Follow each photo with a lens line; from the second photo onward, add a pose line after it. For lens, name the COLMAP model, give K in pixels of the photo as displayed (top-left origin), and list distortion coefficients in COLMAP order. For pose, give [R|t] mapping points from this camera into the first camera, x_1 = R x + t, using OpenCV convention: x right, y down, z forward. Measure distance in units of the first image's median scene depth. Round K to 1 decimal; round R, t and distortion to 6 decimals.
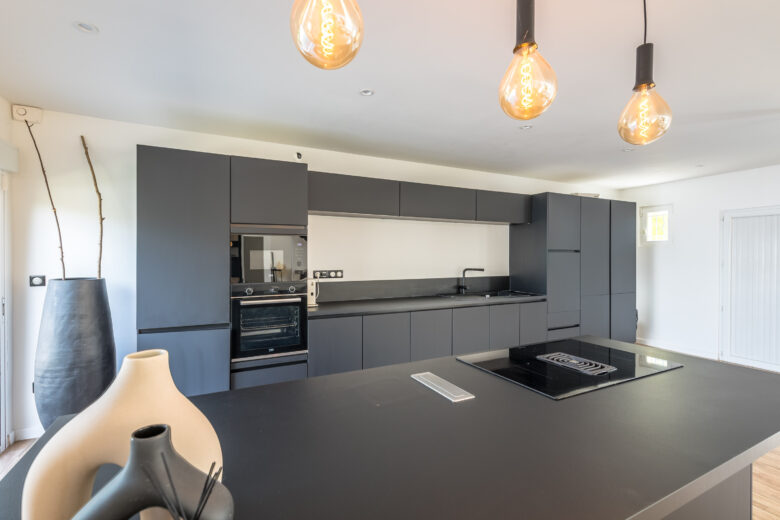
lens RADIAL K [[358.2, 0, 390.0], [0, 358.2, 260.0], [0, 0, 1]] dist [0.001273, 0.000138]
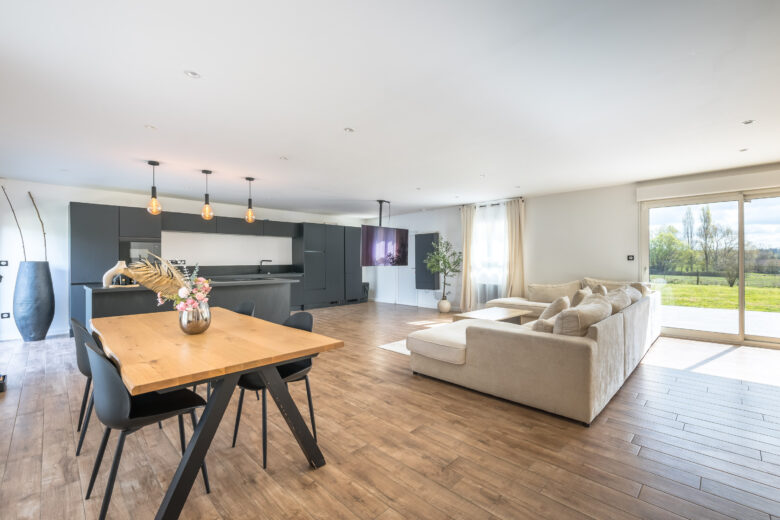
lens RADIAL K [[329.5, 0, 390.0], [0, 329.5, 260.0], [0, 0, 1]] dist [-0.000420, -0.000255]
pose [[0.950399, 0.000713, 0.311033, 0.475984], [0.000821, 0.999988, -0.004800, 0.047044], [-0.311033, 0.004817, 0.950387, -1.346207]]
